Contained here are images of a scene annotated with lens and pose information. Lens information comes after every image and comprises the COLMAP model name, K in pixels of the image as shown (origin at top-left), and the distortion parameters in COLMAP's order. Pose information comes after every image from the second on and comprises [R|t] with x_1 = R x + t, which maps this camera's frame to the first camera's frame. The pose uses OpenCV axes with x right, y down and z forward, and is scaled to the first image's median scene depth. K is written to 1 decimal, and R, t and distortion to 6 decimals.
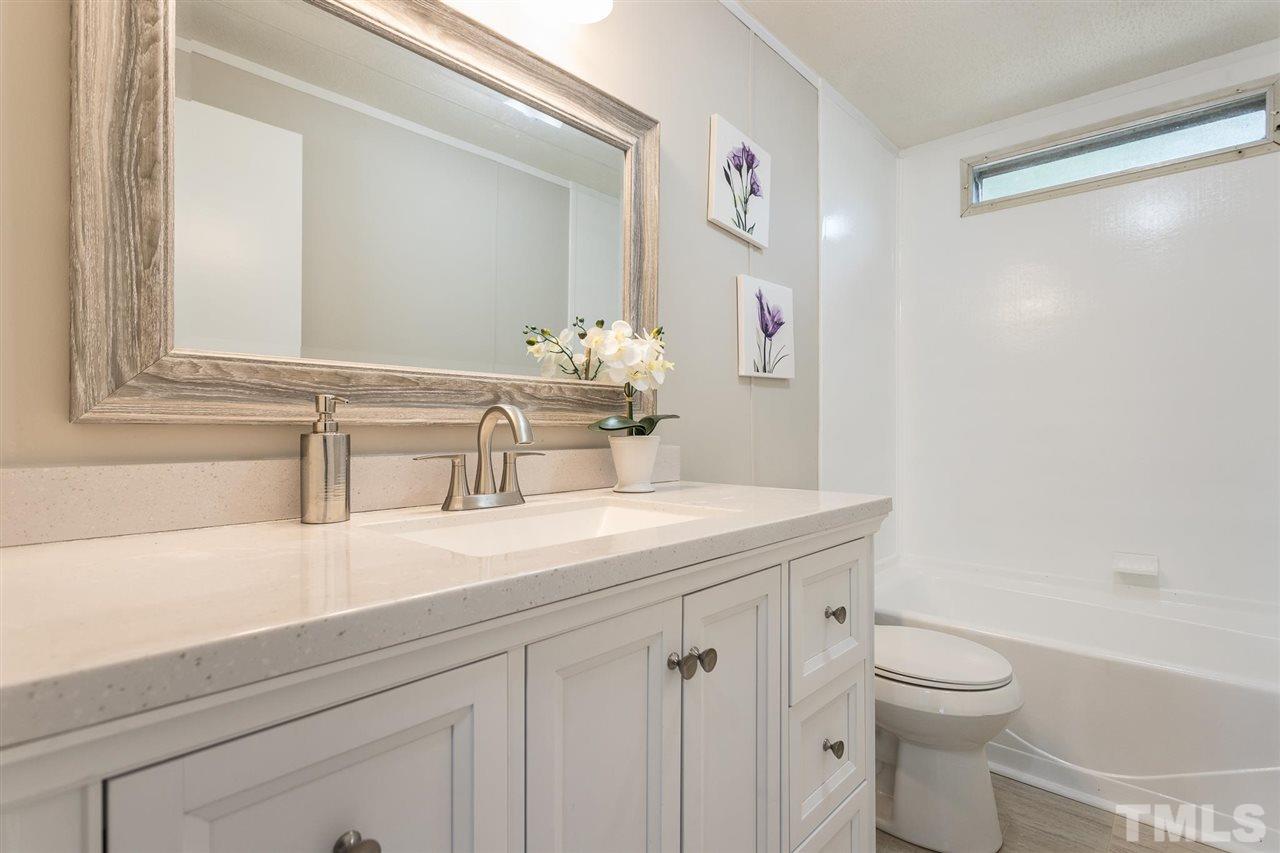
lens RADIAL K [[612.9, 0, 640.0], [0, 612.9, 426.5], [0, 0, 1]] dist [0.000411, -0.000066]
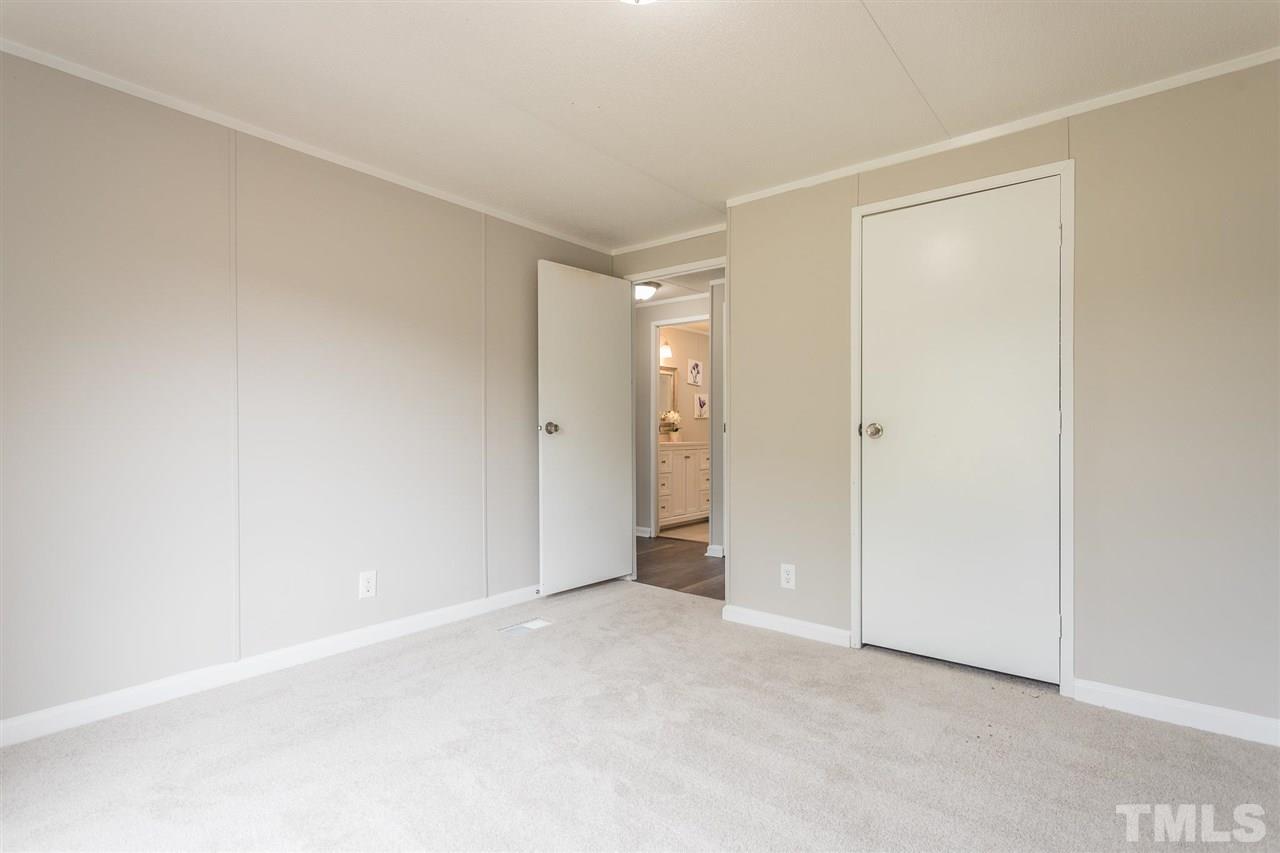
lens RADIAL K [[612.9, 0, 640.0], [0, 612.9, 426.5], [0, 0, 1]] dist [0.000411, -0.000066]
pose [[0.998296, 0.002039, 0.058316, -0.456742], [-0.001818, 0.999991, -0.003843, -0.007564], [-0.058323, 0.003730, 0.998291, -3.187119]]
